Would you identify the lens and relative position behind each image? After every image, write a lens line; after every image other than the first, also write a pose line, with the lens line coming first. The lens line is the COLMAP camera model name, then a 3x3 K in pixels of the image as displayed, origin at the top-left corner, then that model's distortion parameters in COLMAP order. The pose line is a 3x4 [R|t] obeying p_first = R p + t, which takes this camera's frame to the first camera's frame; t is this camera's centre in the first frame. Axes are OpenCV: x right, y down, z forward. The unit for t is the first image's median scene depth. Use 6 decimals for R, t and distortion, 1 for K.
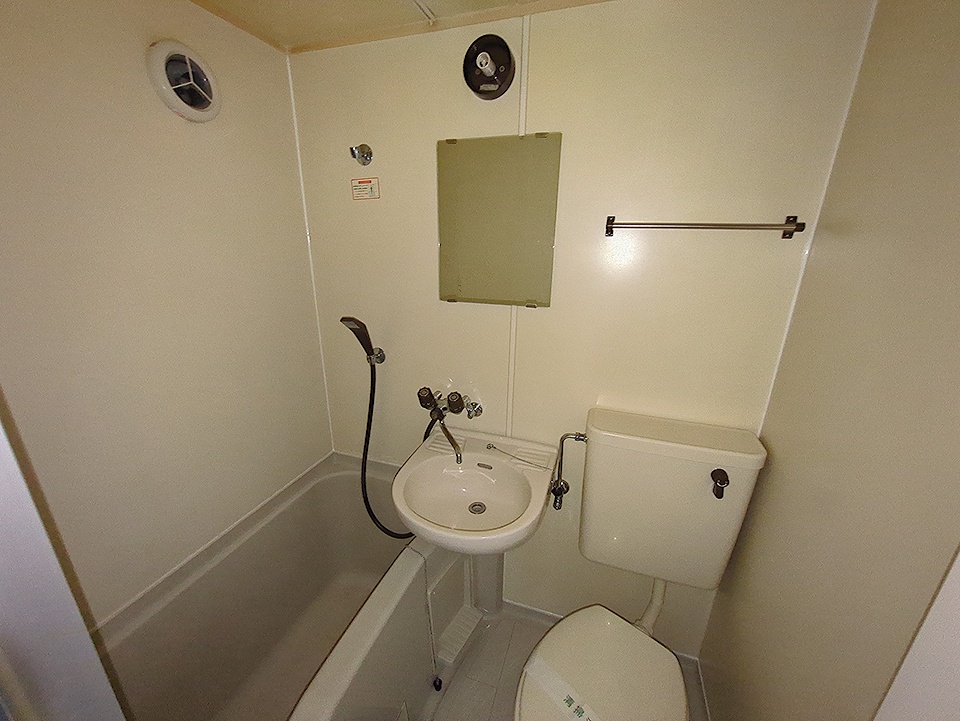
lens RADIAL K [[389.0, 0, 480.0], [0, 389.0, 360.5], [0, 0, 1]] dist [0.011310, 0.000177]
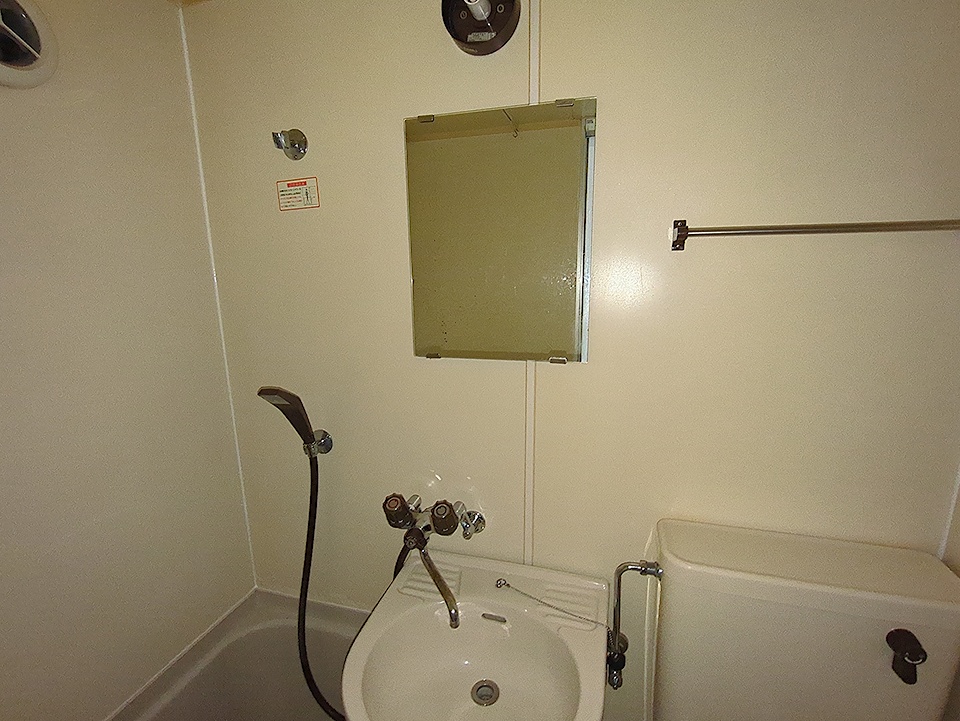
lens RADIAL K [[498.1, 0, 473.0], [0, 498.1, 371.5], [0, 0, 1]] dist [0.018571, 0.000082]
pose [[0.999132, -0.036543, 0.020012, -0.023672], [0.038267, 0.994849, -0.093871, -0.047839], [-0.016478, 0.094555, 0.995383, 0.175431]]
